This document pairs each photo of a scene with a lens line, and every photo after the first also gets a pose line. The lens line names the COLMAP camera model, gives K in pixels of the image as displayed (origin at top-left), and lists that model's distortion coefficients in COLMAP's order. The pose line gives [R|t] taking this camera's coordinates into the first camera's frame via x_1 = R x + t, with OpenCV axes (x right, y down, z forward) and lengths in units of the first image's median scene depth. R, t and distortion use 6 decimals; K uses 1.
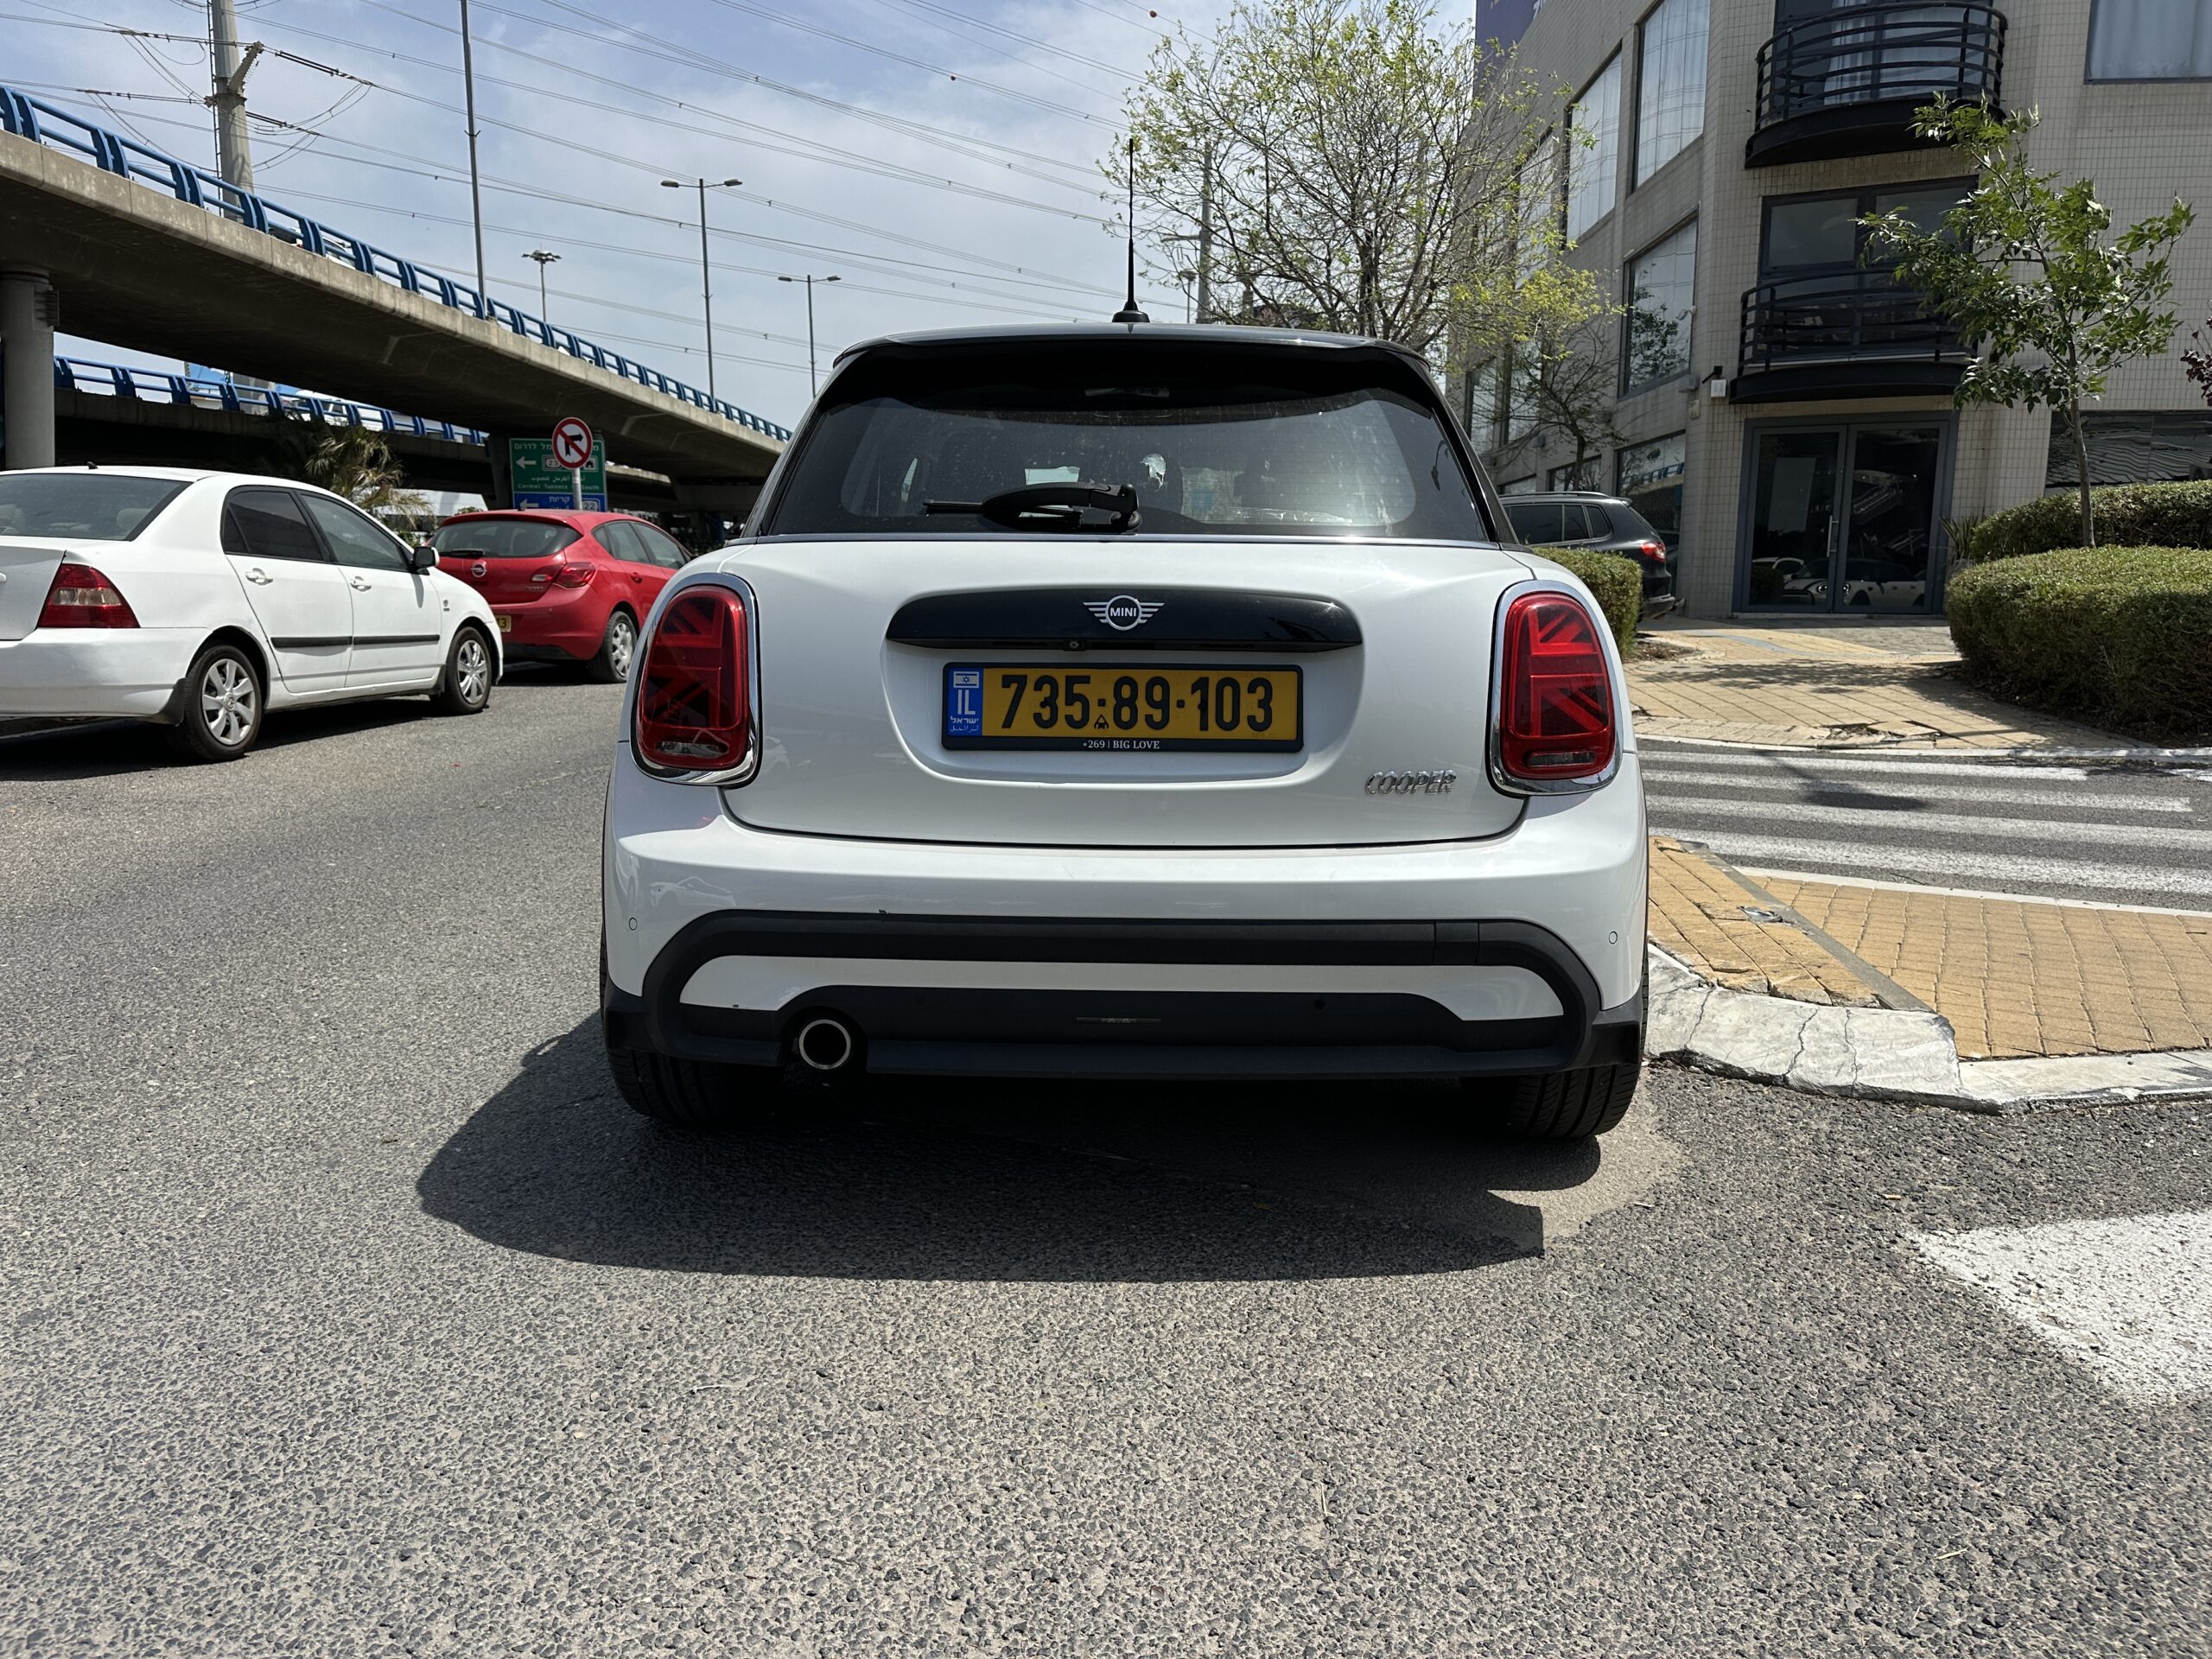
lens RADIAL K [[1586.9, 0, 1106.0], [0, 1586.9, 829.5], [0, 0, 1]] dist [0.039795, 0.000640]
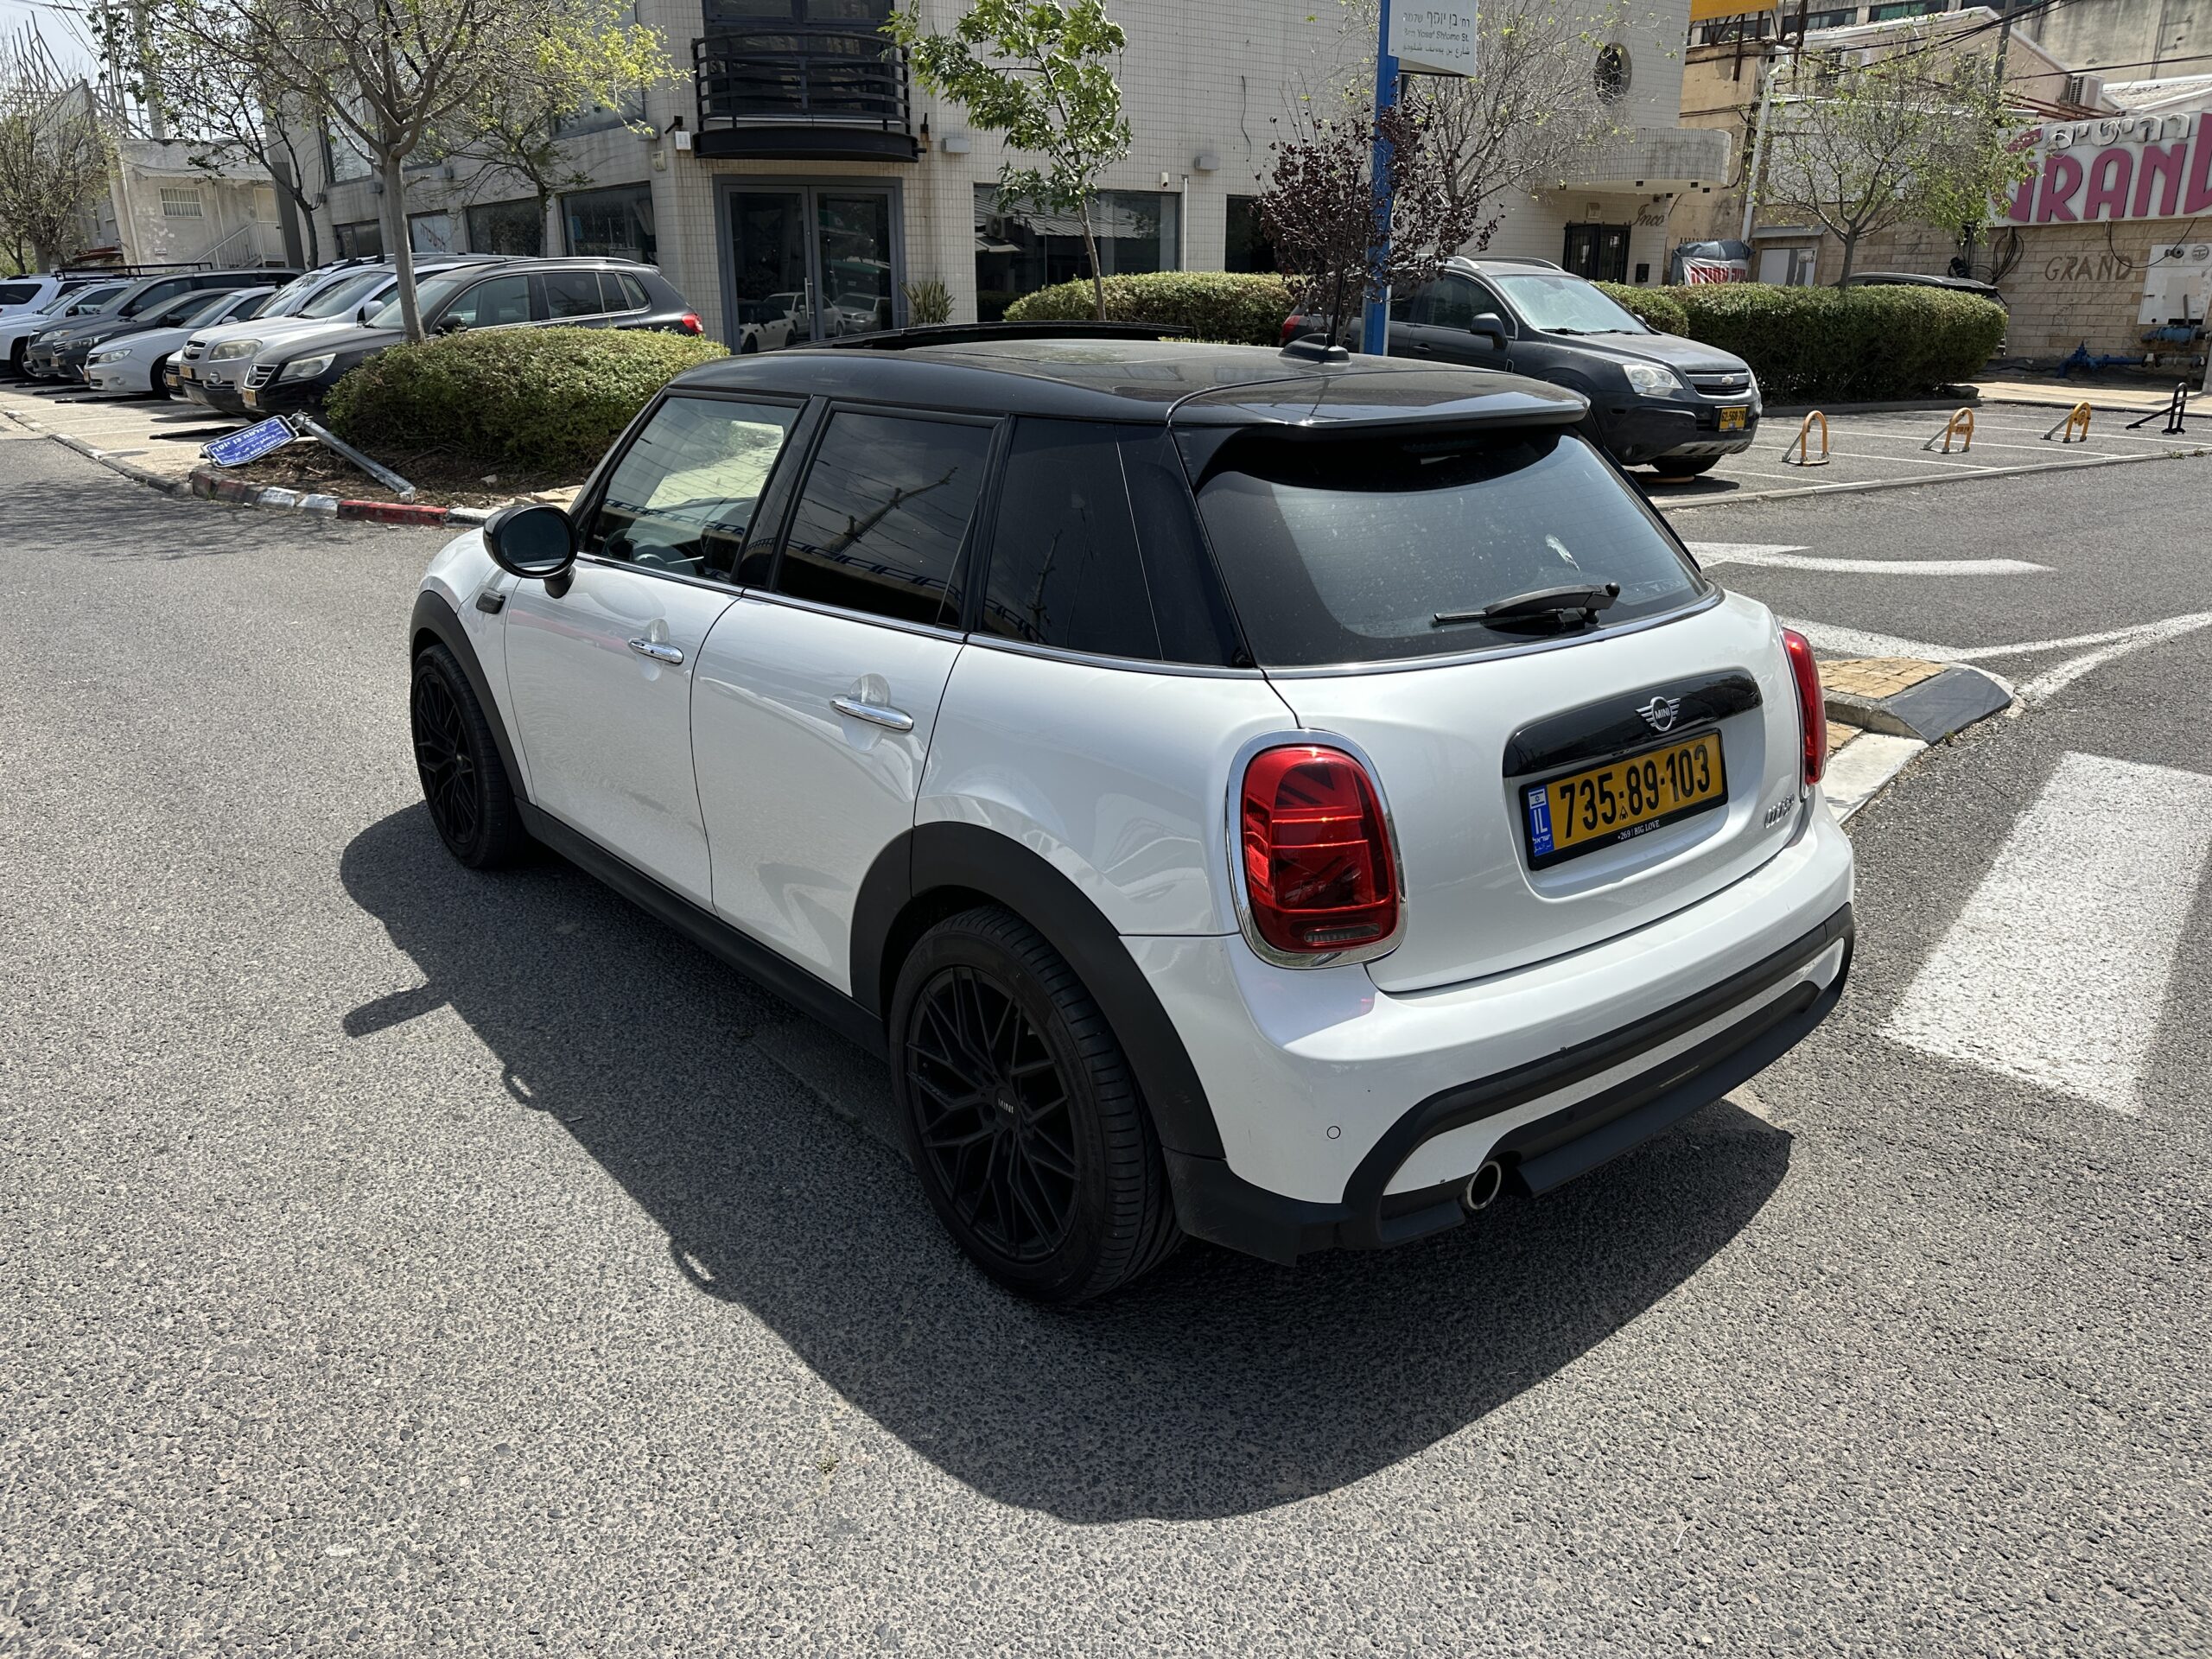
lens RADIAL K [[1589.7, 0, 1124.9], [0, 1589.7, 839.8], [0, 0, 1]] dist [0.007825, -0.015778]
pose [[0.755597, -0.218252, 0.617607, -0.907498], [0.107678, 0.971418, 0.211546, -0.308439], [-0.646126, -0.093341, 0.757502, 0.404172]]
